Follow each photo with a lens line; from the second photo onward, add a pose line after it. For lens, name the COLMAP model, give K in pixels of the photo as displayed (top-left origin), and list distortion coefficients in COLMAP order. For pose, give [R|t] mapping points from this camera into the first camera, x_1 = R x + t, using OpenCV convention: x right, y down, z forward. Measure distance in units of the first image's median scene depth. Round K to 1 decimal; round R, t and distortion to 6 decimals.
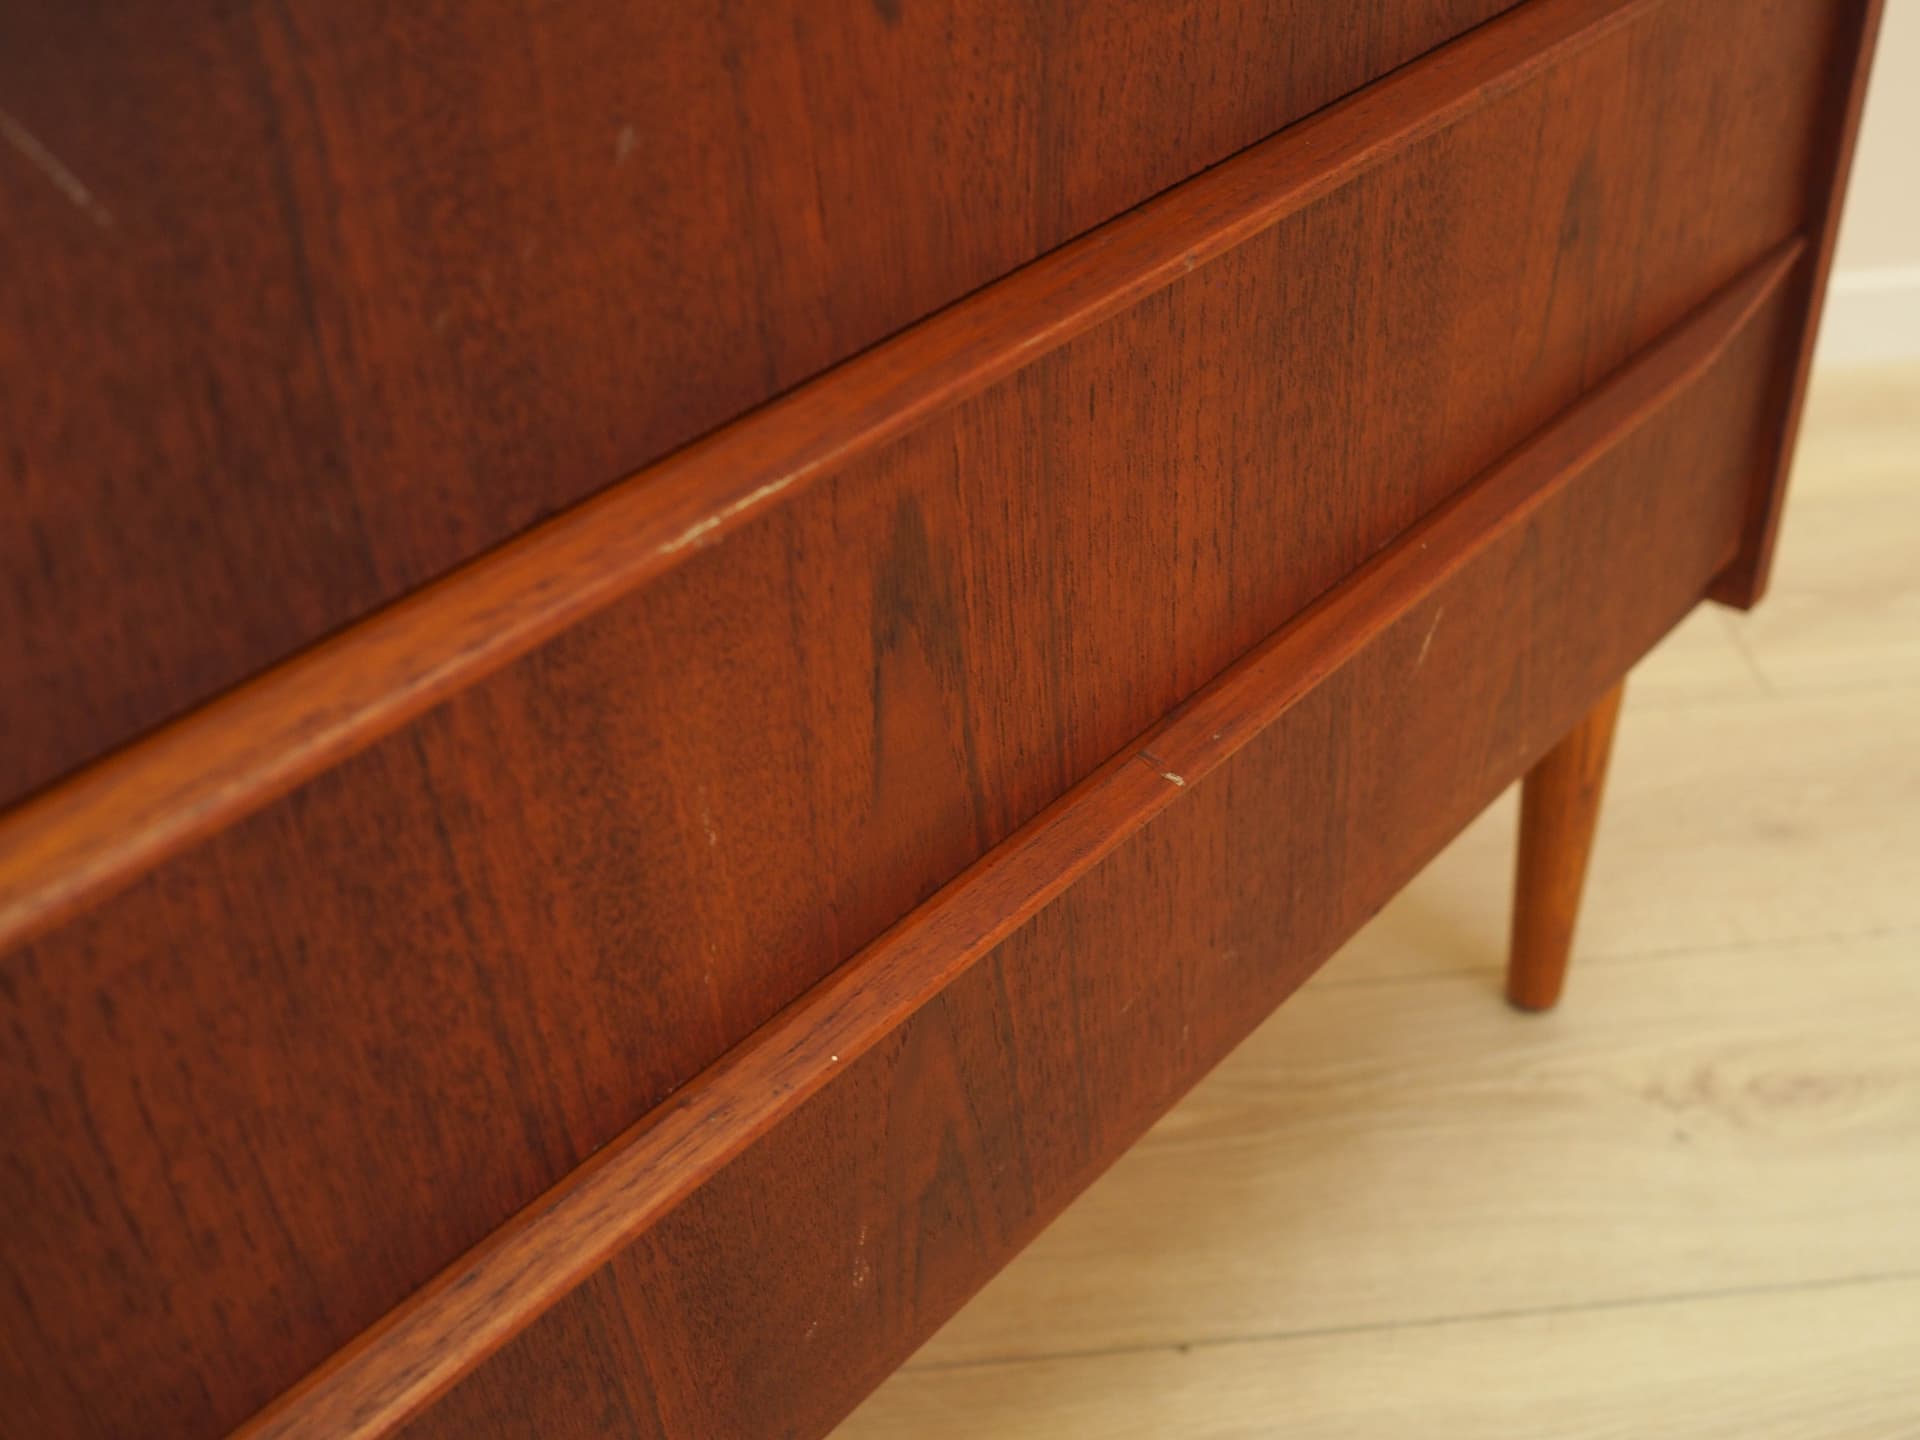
lens RADIAL K [[2032.5, 0, 997.4], [0, 2032.5, 719.9], [0, 0, 1]] dist [-0.027817, 0.011551]
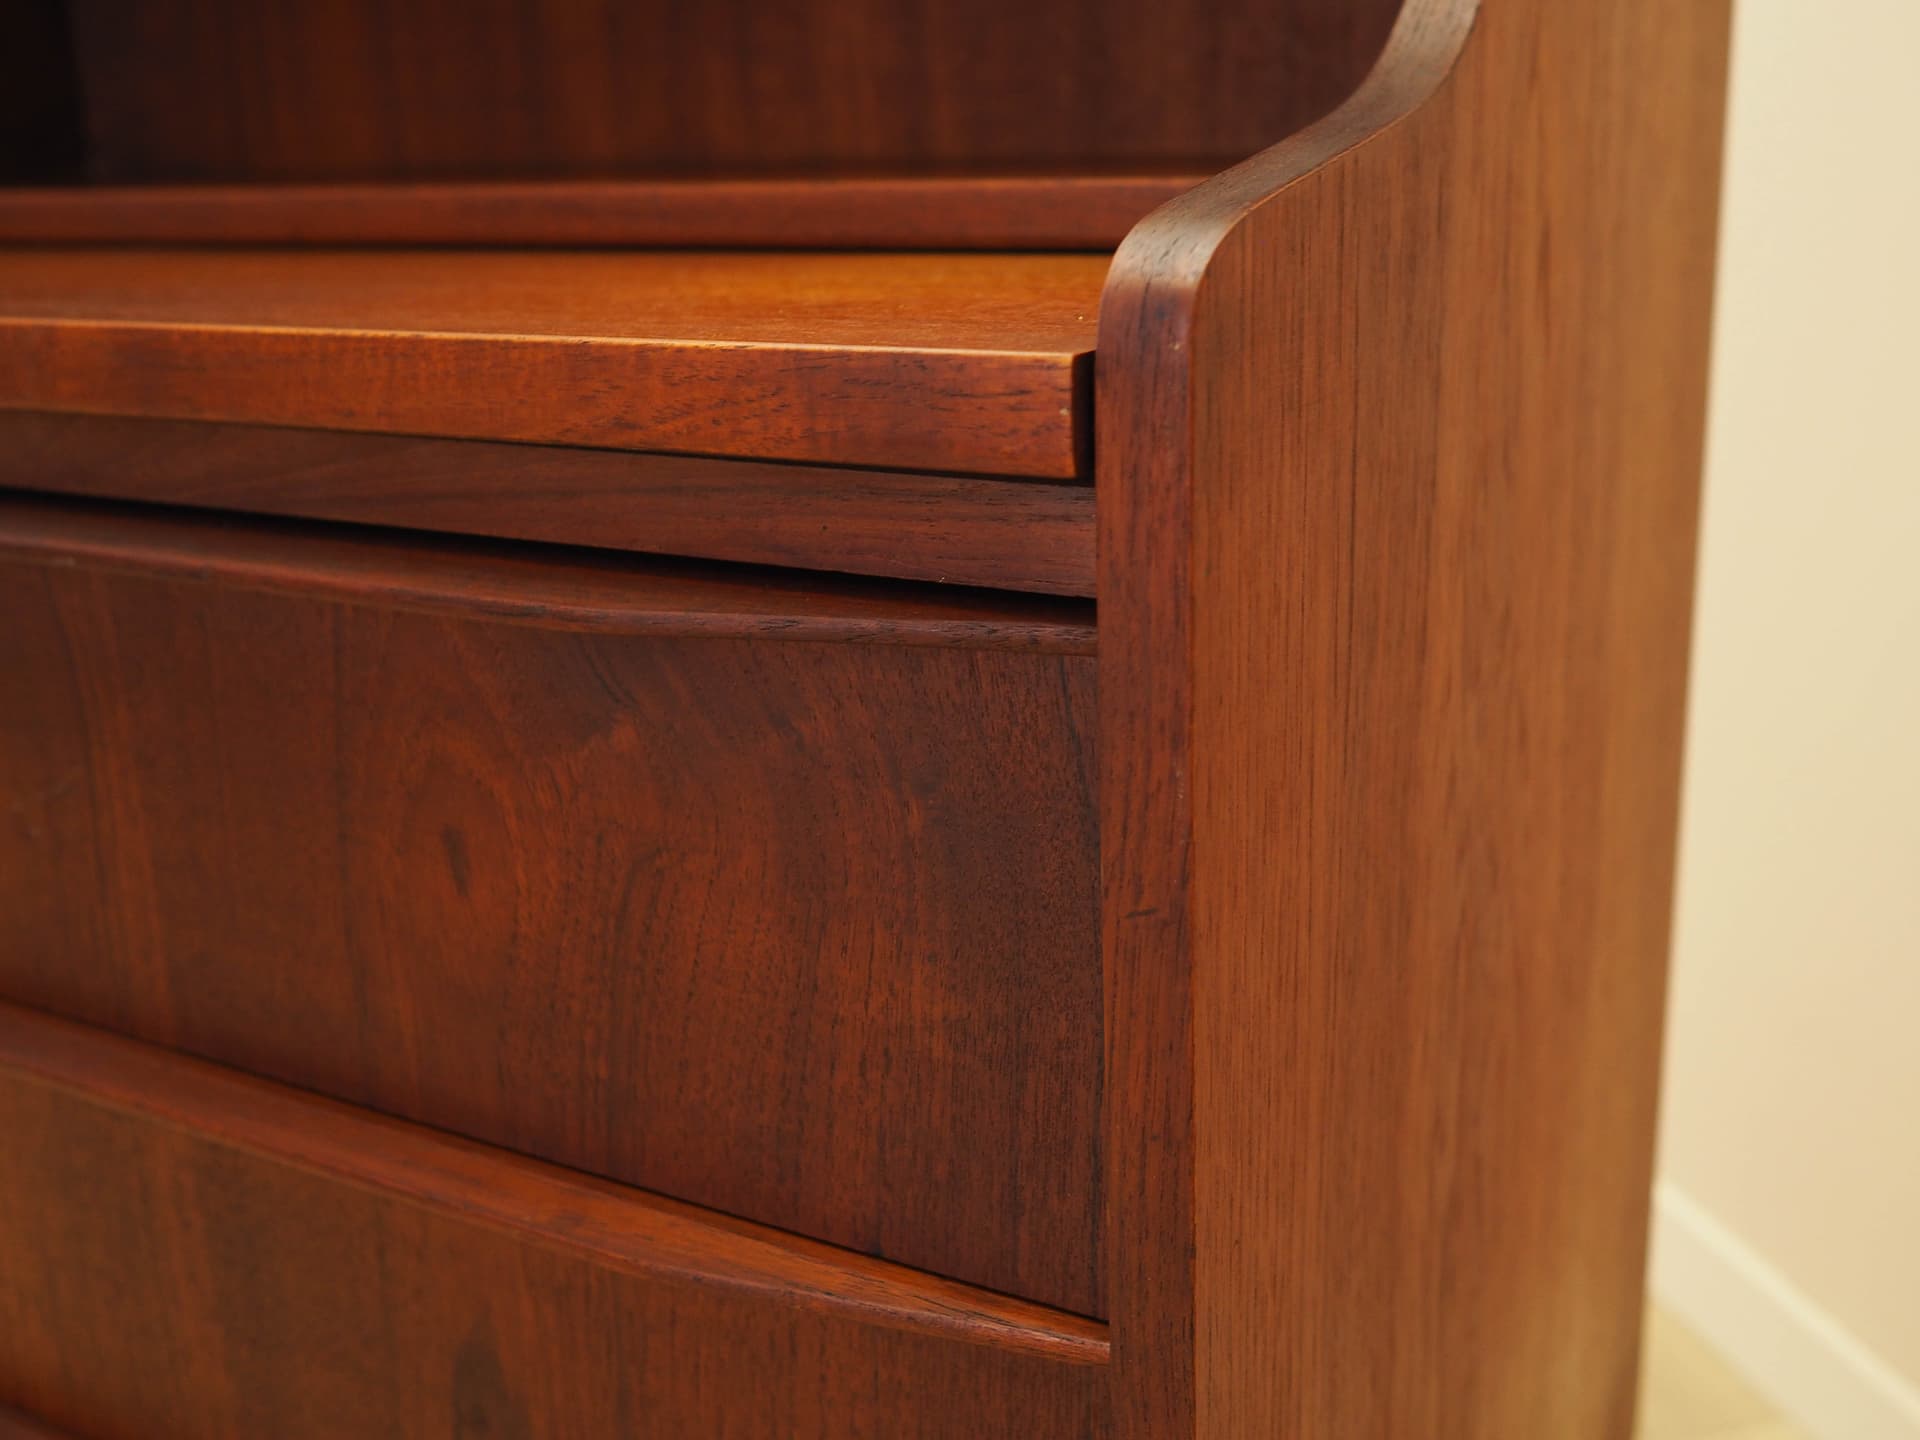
lens RADIAL K [[2032.5, 0, 997.4], [0, 2032.5, 719.9], [0, 0, 1]] dist [-0.027817, 0.011551]
pose [[0.219881, 0.333437, -0.916773, 1.379806], [-0.578933, 0.800992, 0.152475, -0.998057], [0.785168, 0.497223, 0.369160, 0.998626]]
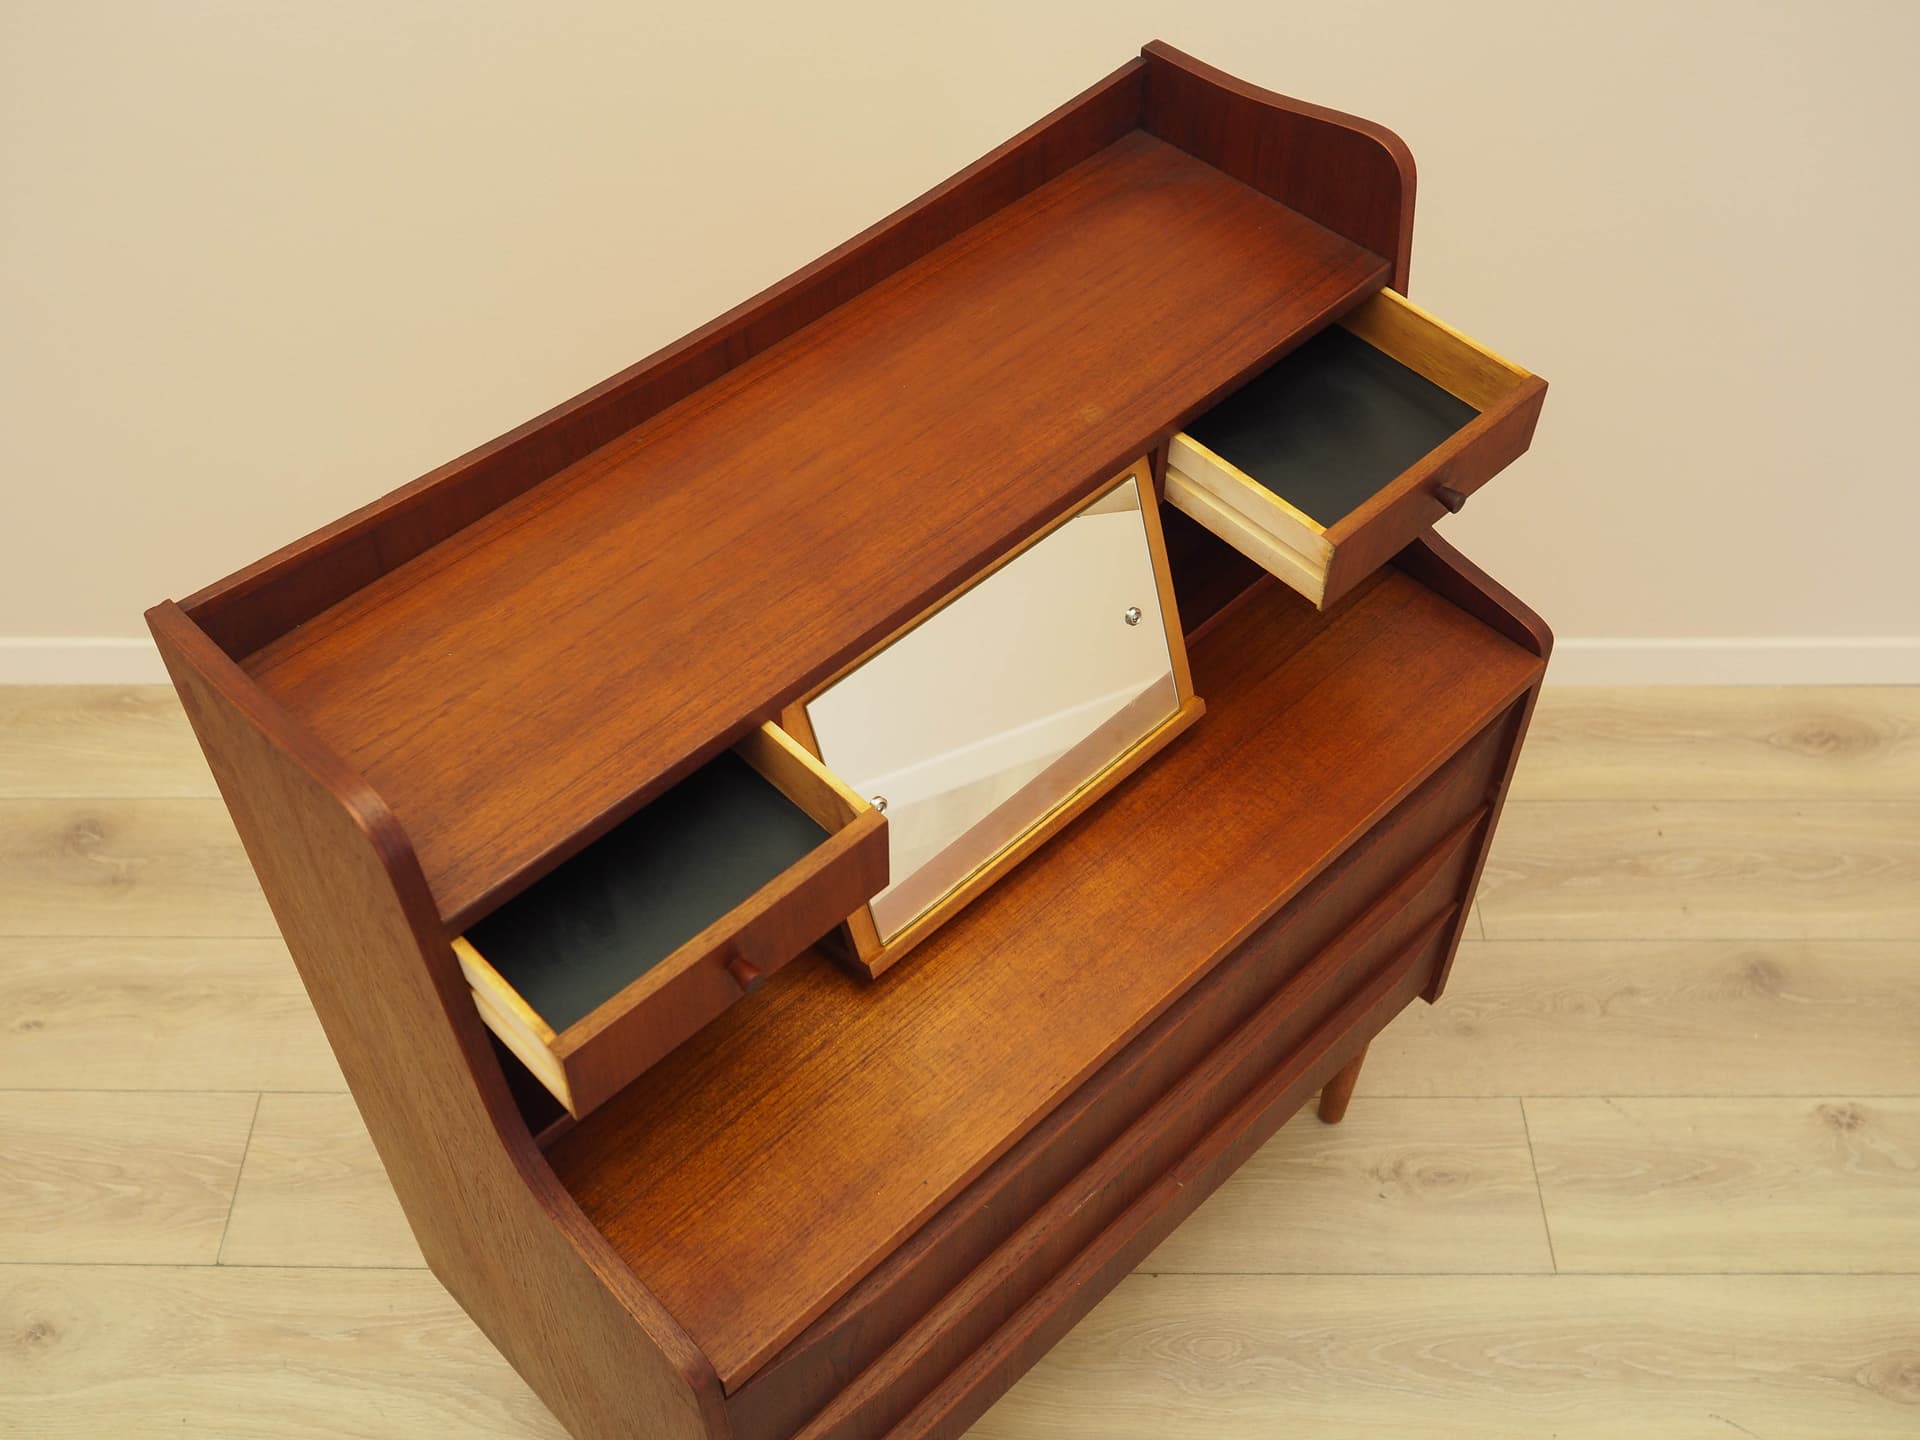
lens RADIAL K [[2026.7, 0, 935.4], [0, 2026.7, 716.6], [0, 0, 1]] dist [-0.005008, 0.012136]
pose [[0.996409, 0.084345, -0.007376, -0.403075], [-0.080849, 0.973730, 0.212870, -1.597652], [0.025137, -0.211509, 0.977053, -2.361909]]
